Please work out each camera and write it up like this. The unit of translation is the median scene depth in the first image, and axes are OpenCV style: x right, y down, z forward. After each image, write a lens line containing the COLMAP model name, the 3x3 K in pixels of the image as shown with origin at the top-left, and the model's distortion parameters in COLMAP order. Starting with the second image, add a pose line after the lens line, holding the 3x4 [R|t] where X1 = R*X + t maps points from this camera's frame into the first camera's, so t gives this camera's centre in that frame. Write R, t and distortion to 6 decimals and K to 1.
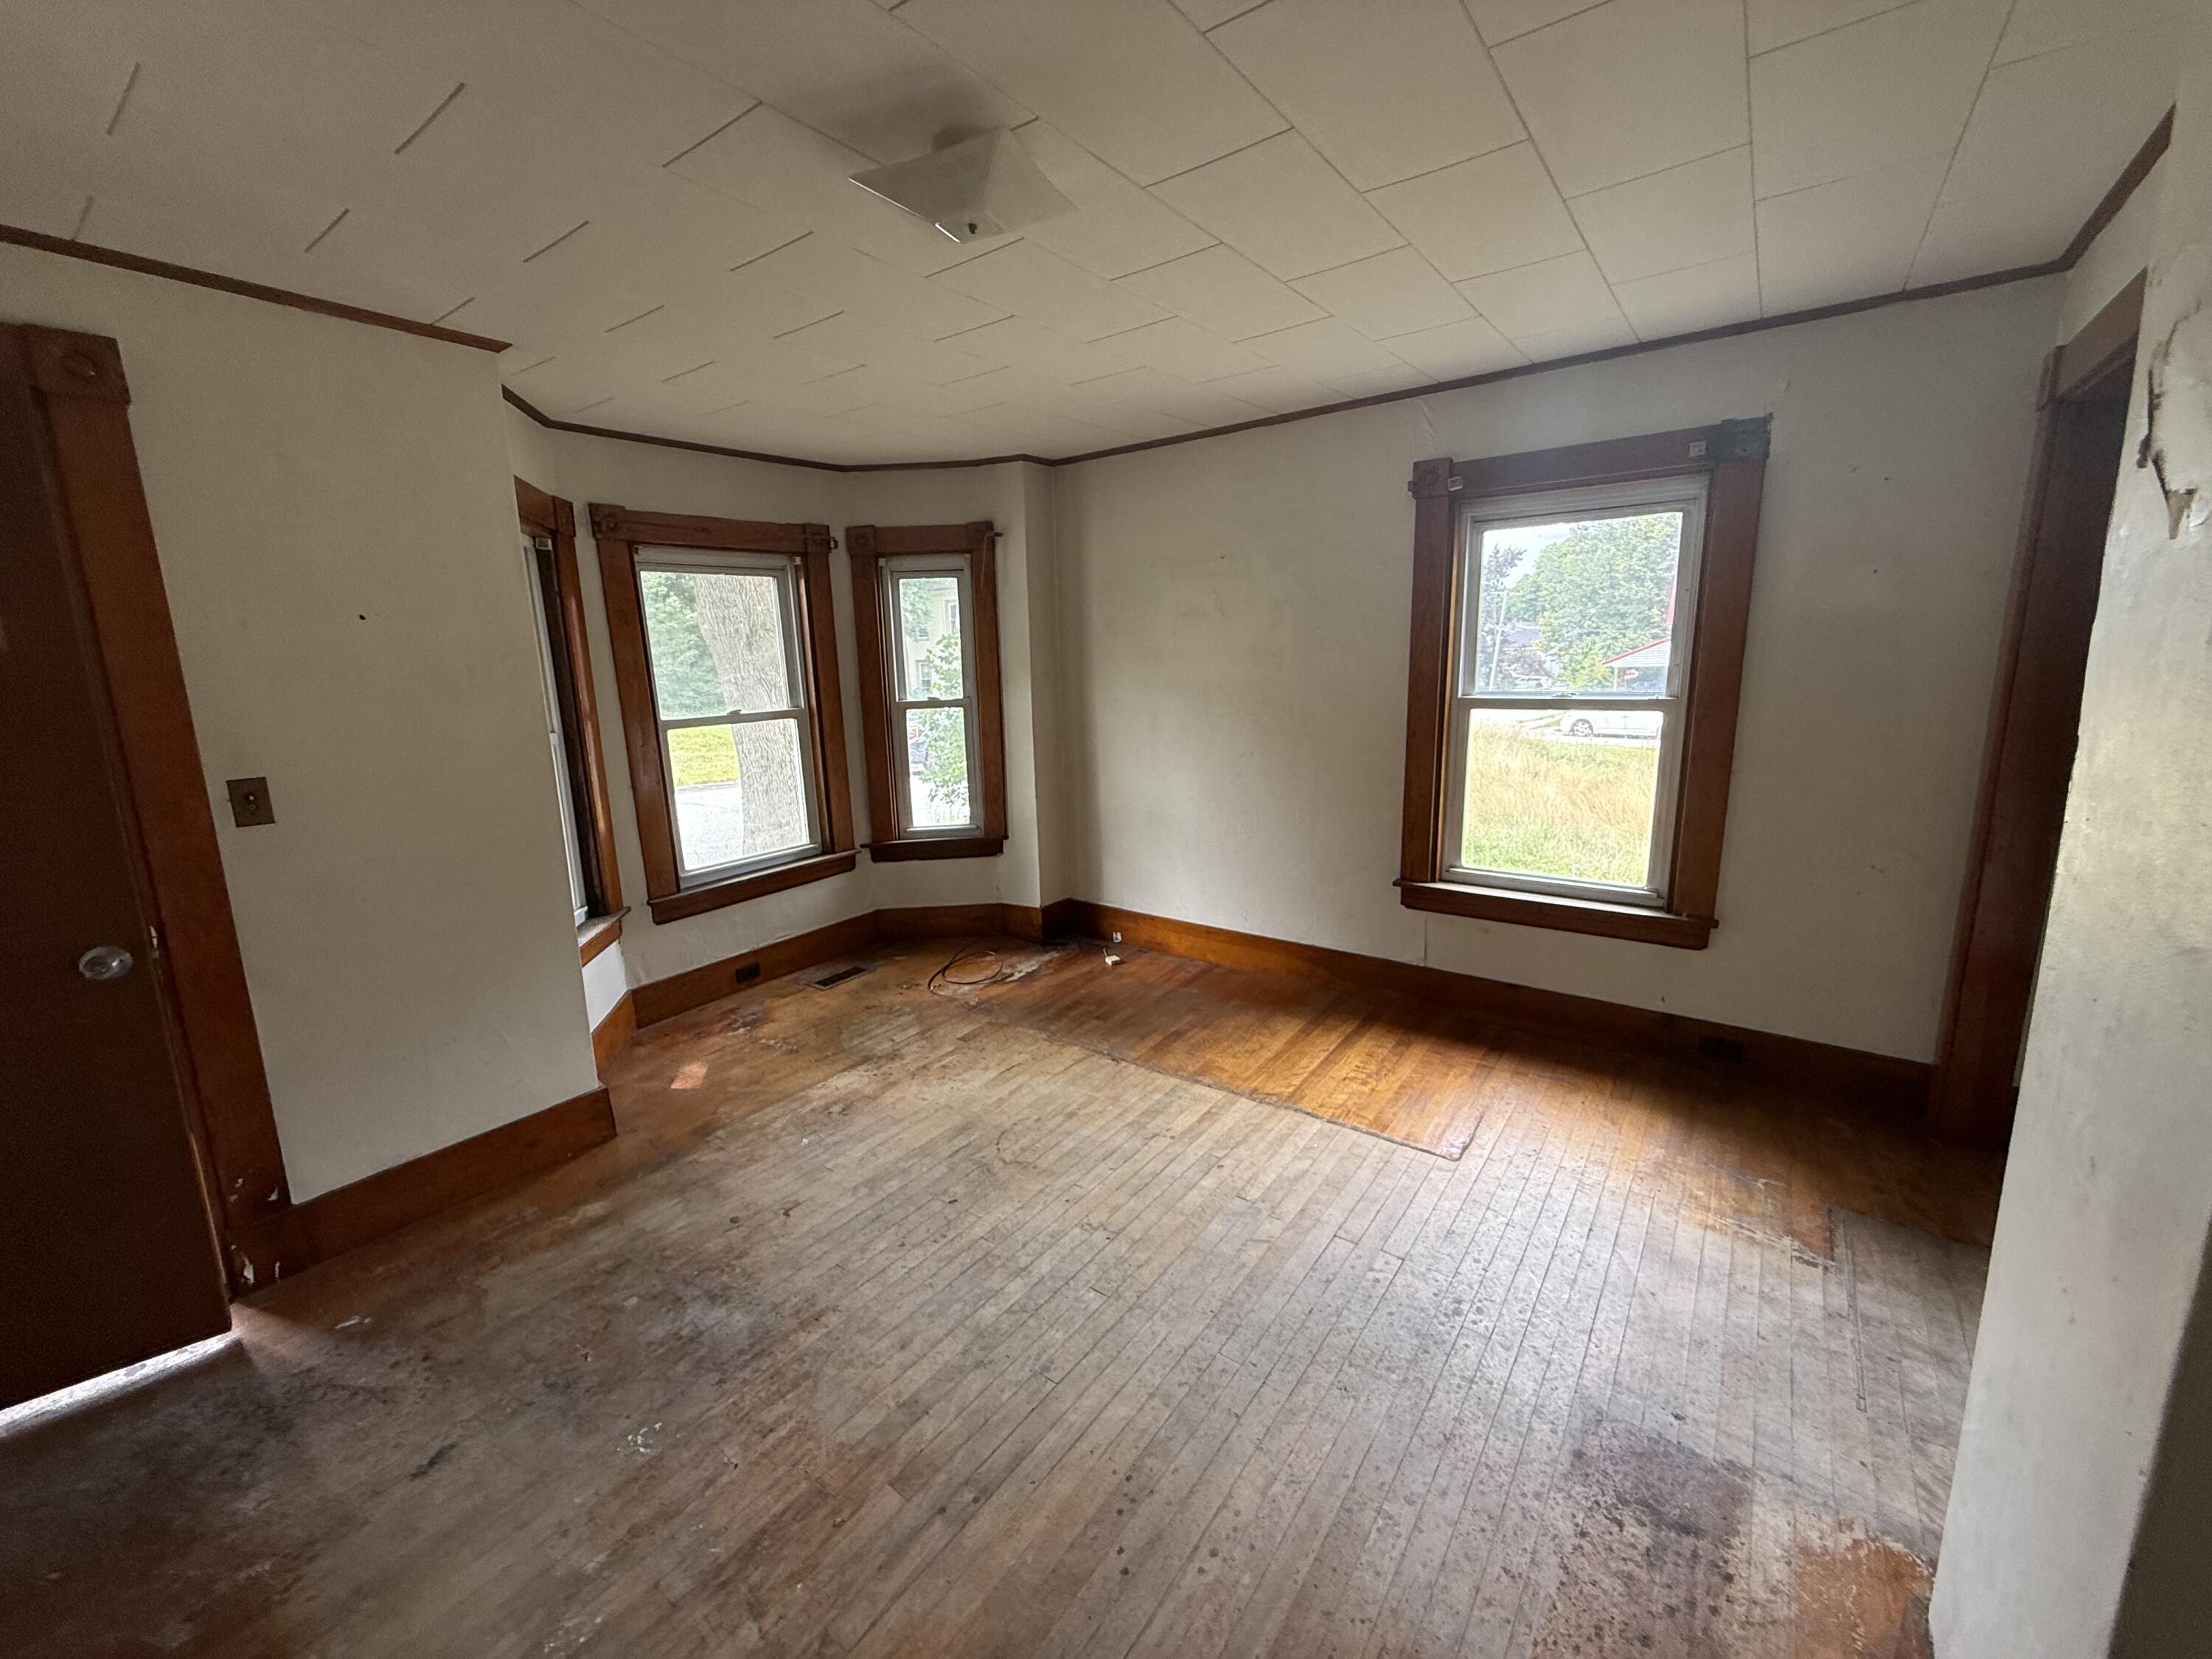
lens RADIAL K [[884.2, 0, 1100.3], [0, 884.2, 826.1], [0, 0, 1]] dist [-0.001522, 0.000490]
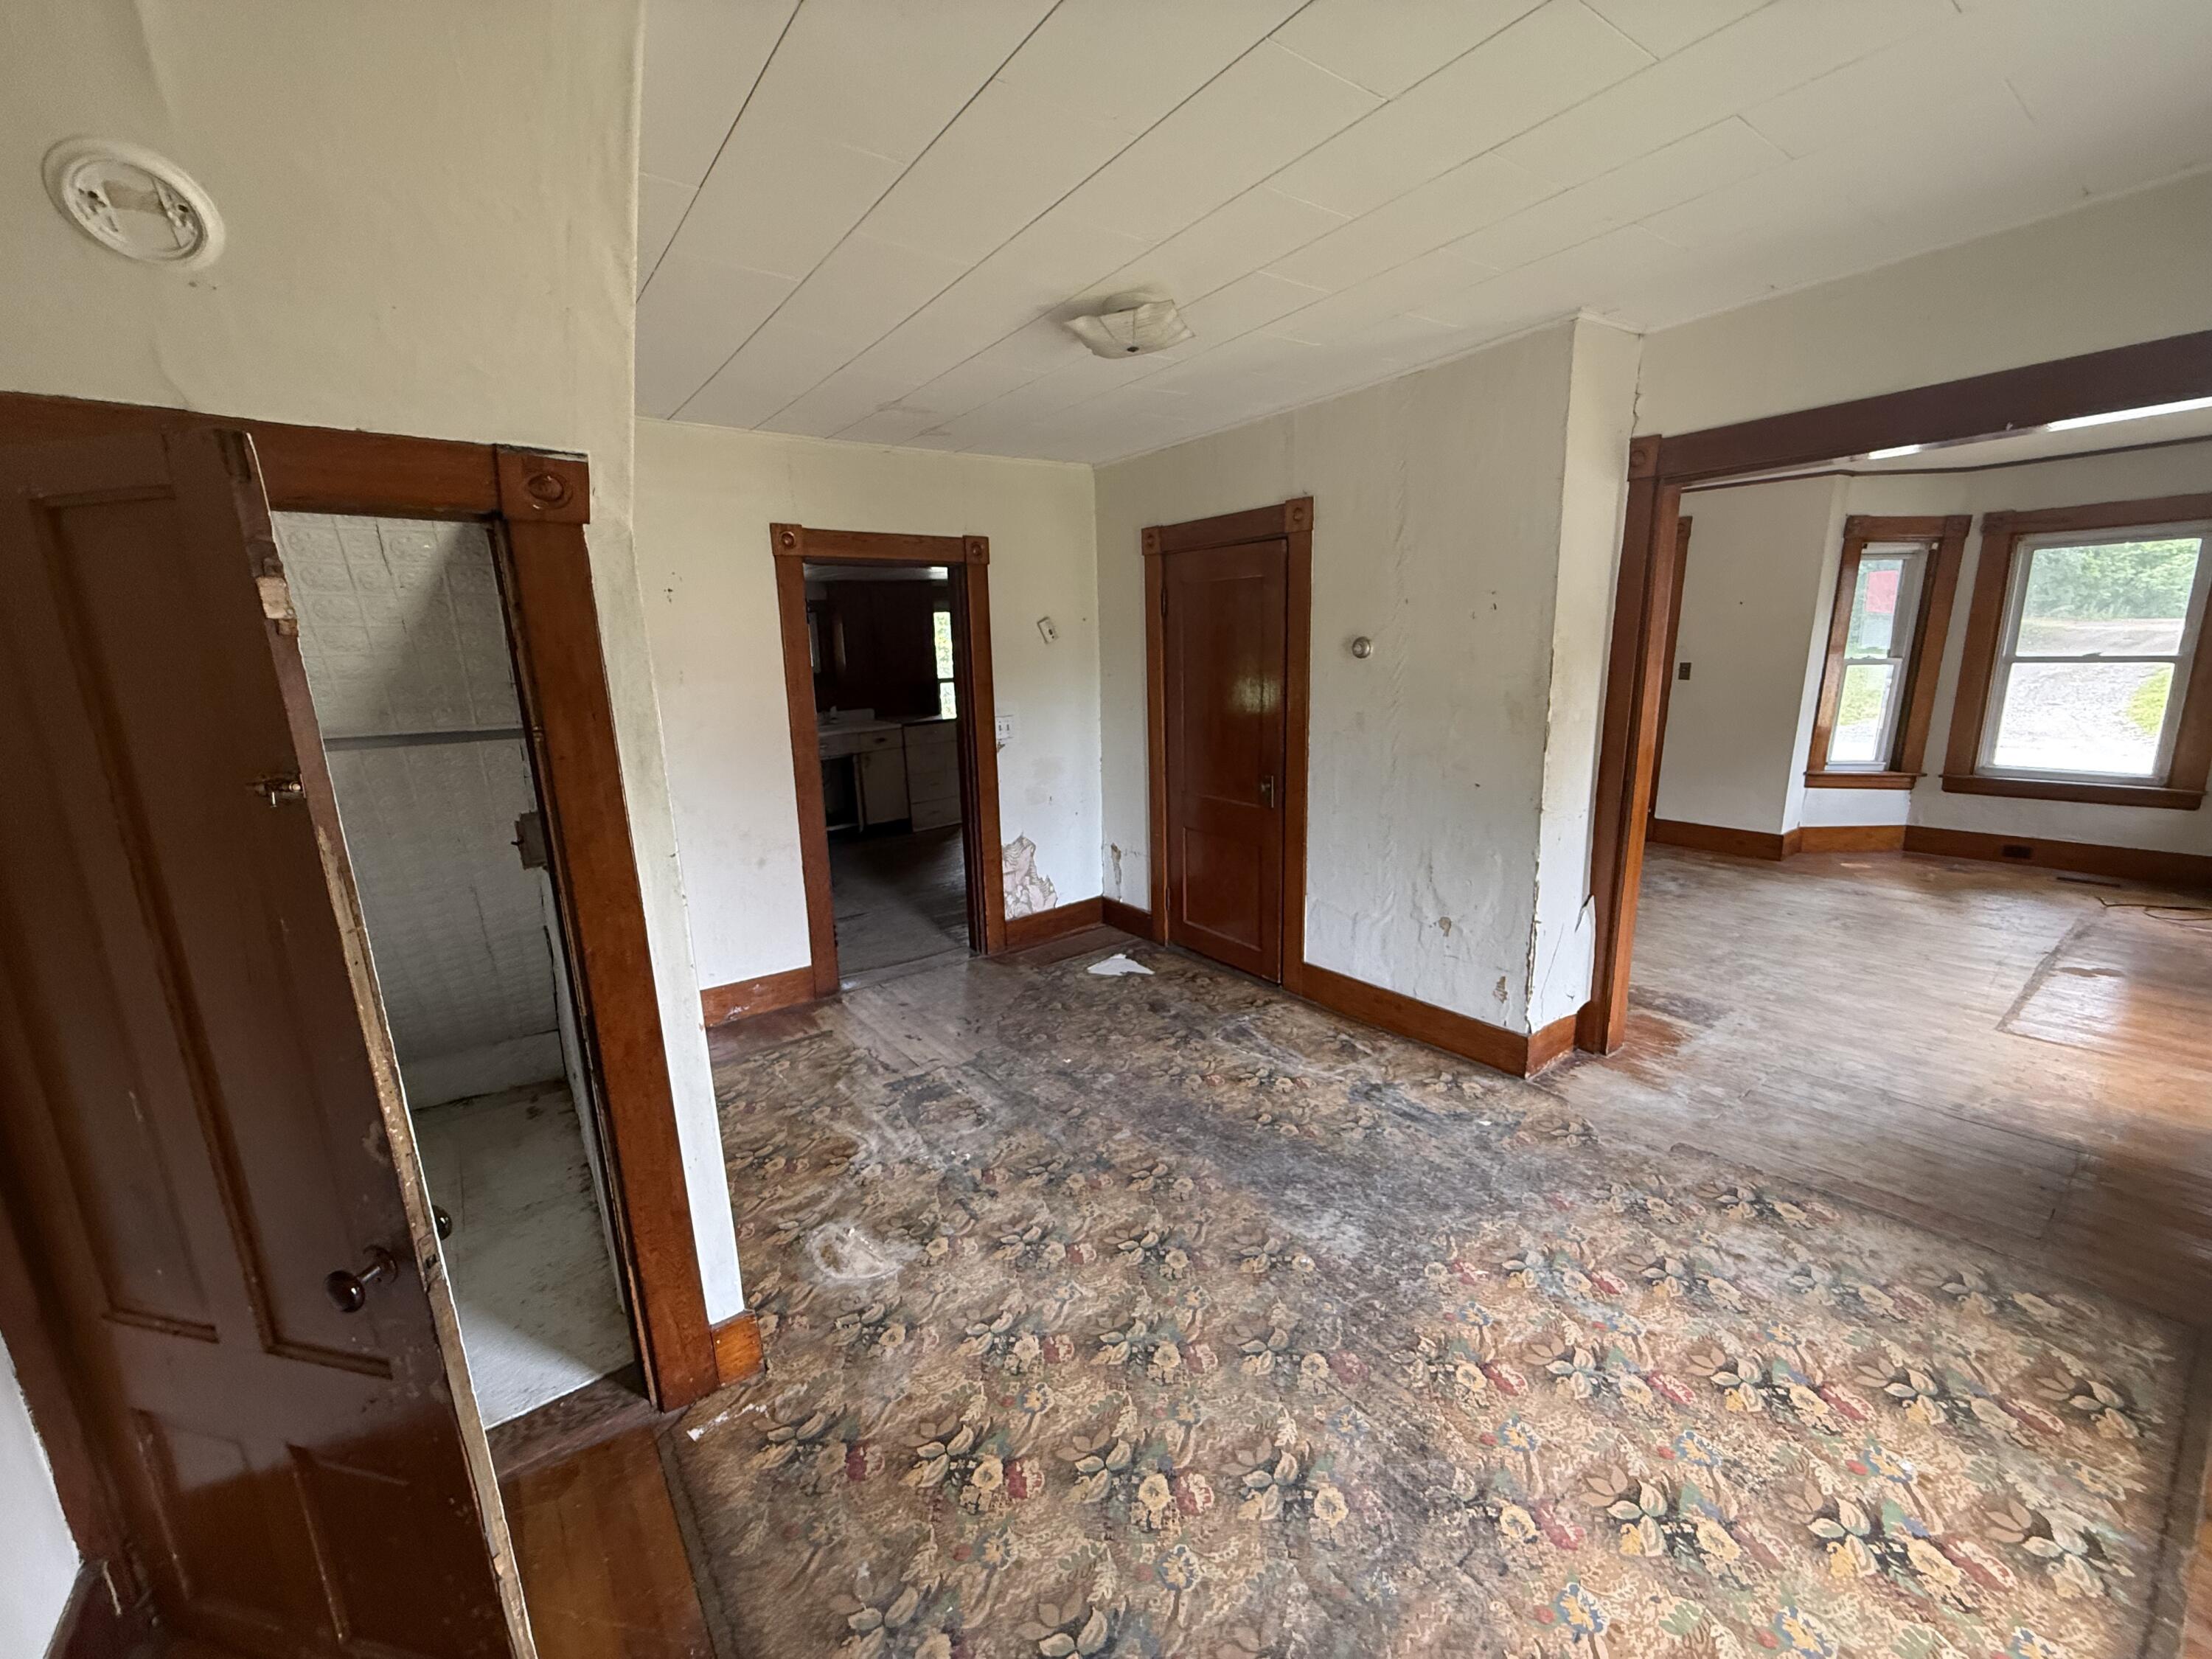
lens RADIAL K [[872.9, 0, 1101.0], [0, 872.9, 844.2], [0, 0, 1]] dist [-0.000432, 0.000758]
pose [[-0.282321, 0.262081, -0.922826, 1.578570], [-0.145860, 0.939047, 0.311311, -0.071139], [0.948166, 0.222494, -0.226886, -0.015114]]
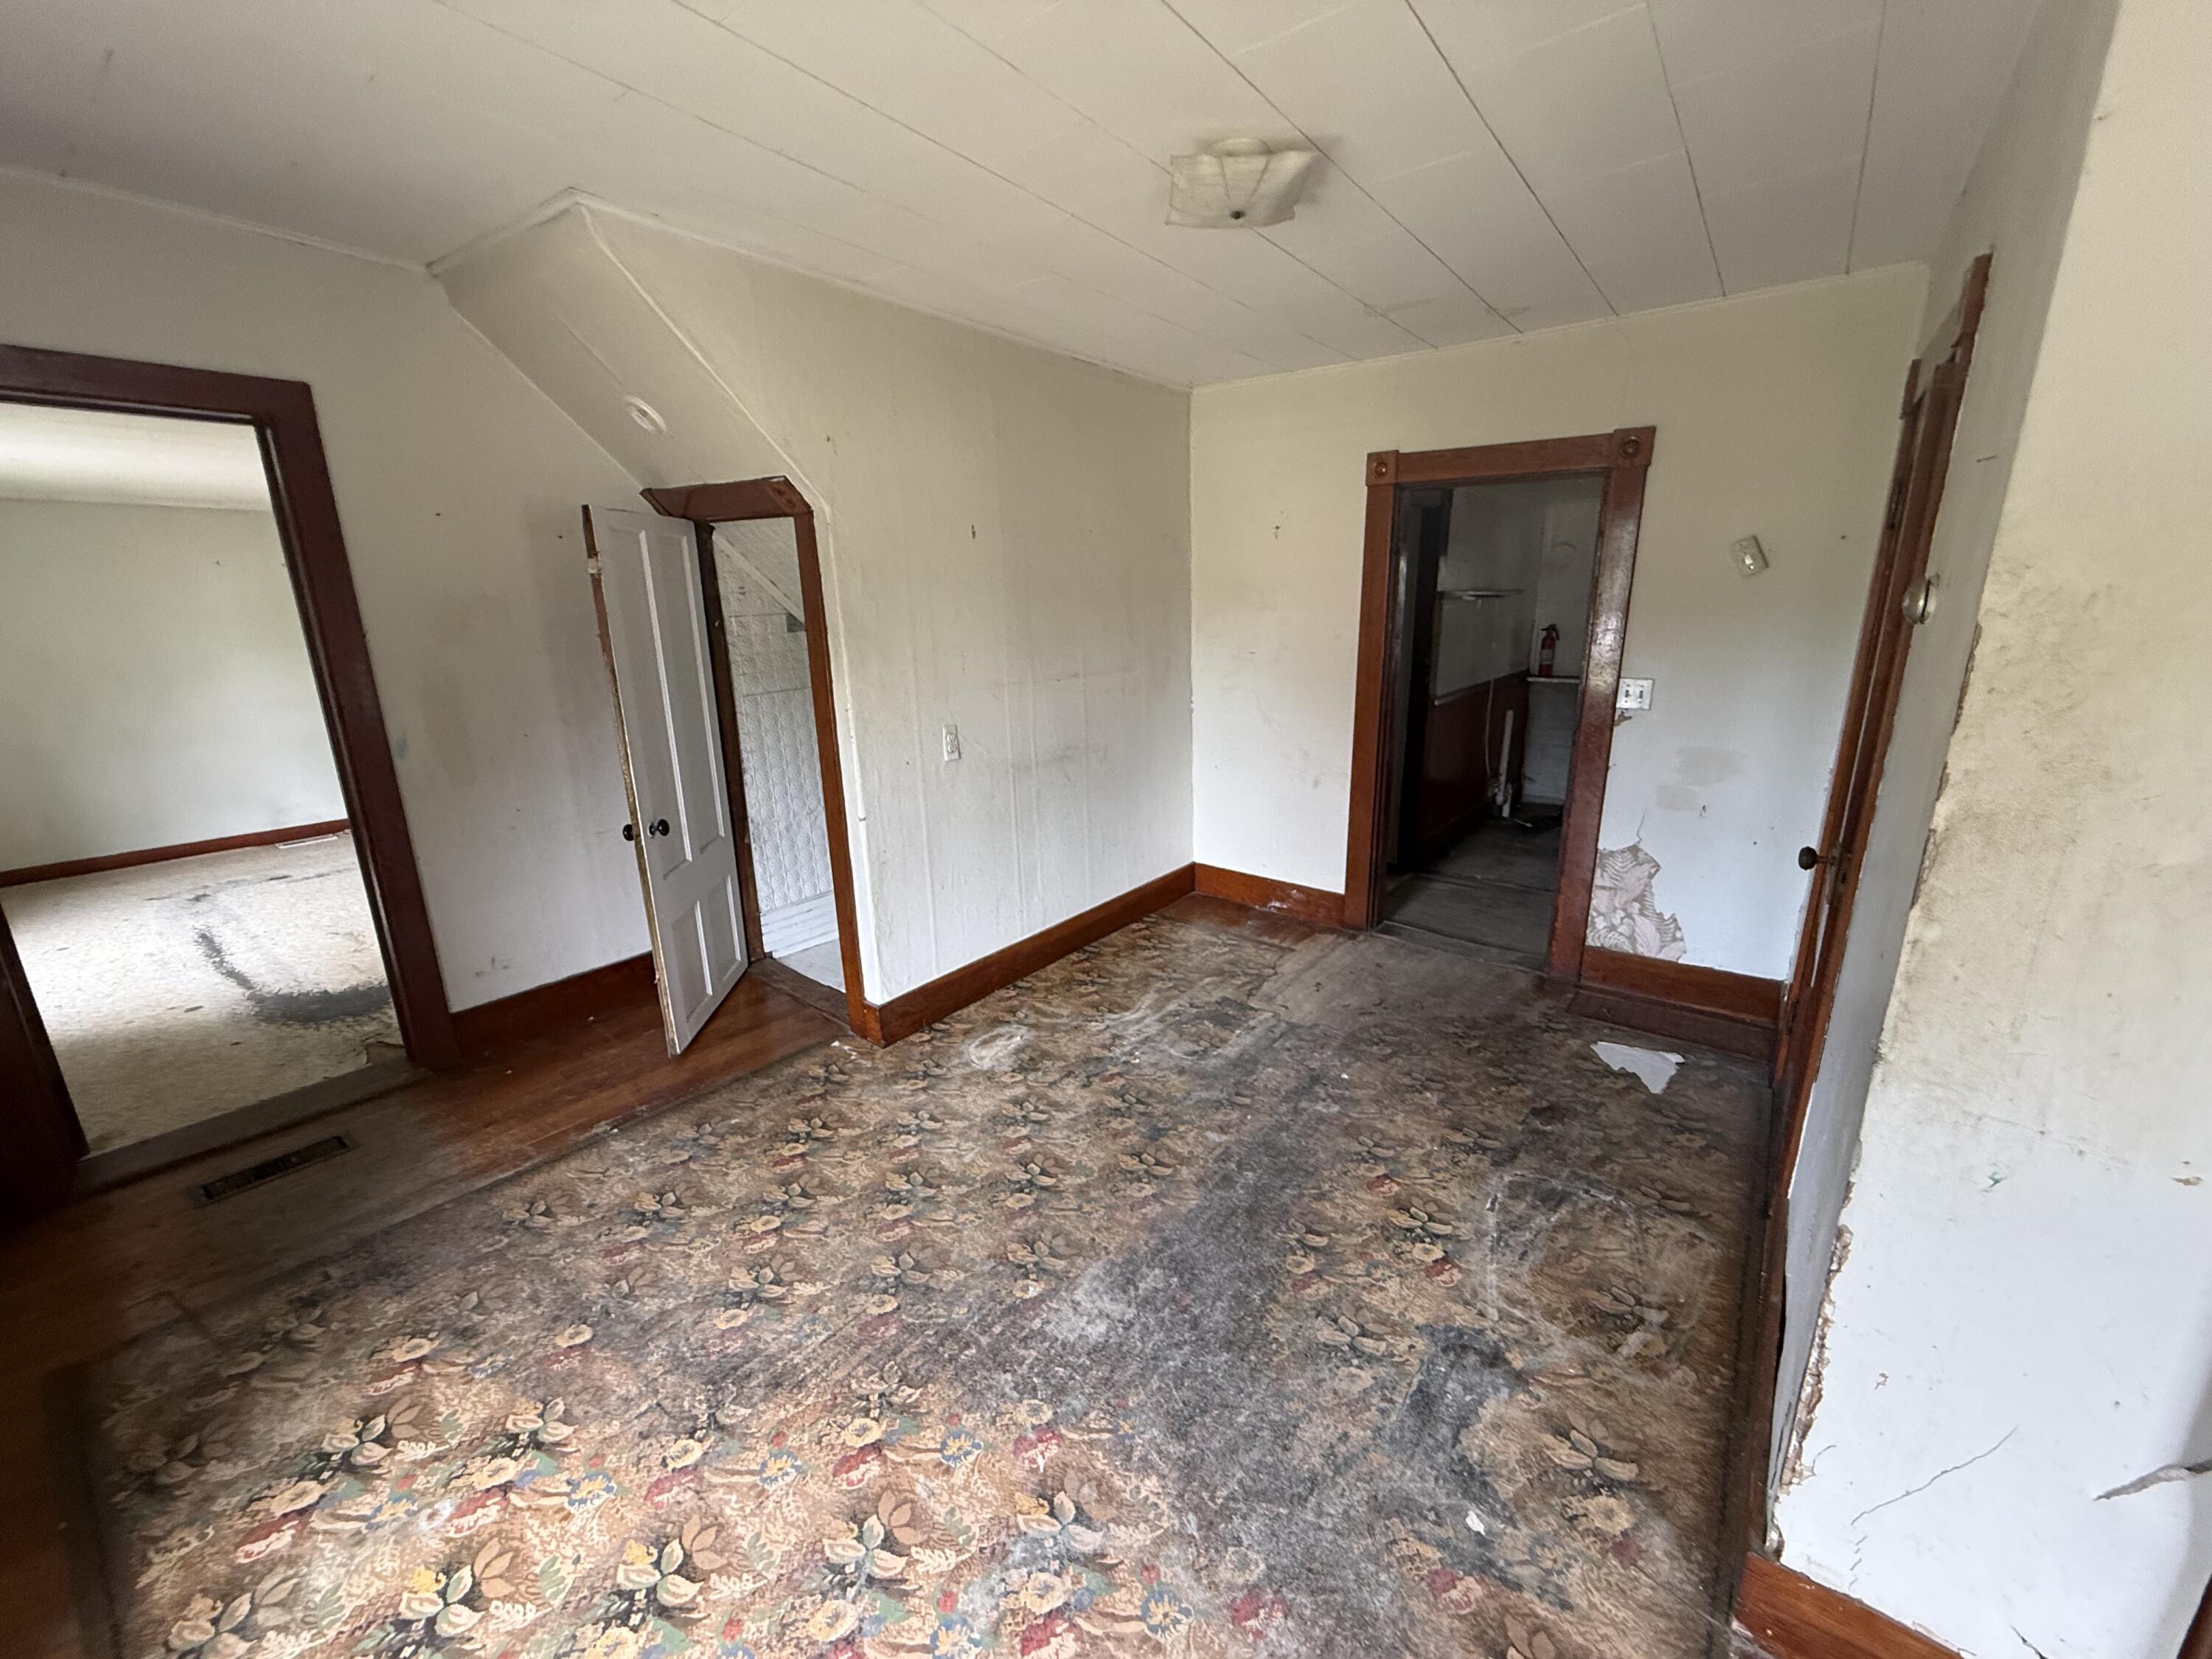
lens RADIAL K [[891.3, 0, 1102.1], [0, 891.3, 789.5], [0, 0, 1]] dist [-0.000134, -0.000053]
pose [[-0.998636, 0.047116, 0.022489, 0.857288], [0.052179, 0.915120, 0.399790, -0.147079], [-0.001744, 0.400418, -0.916331, 0.522941]]
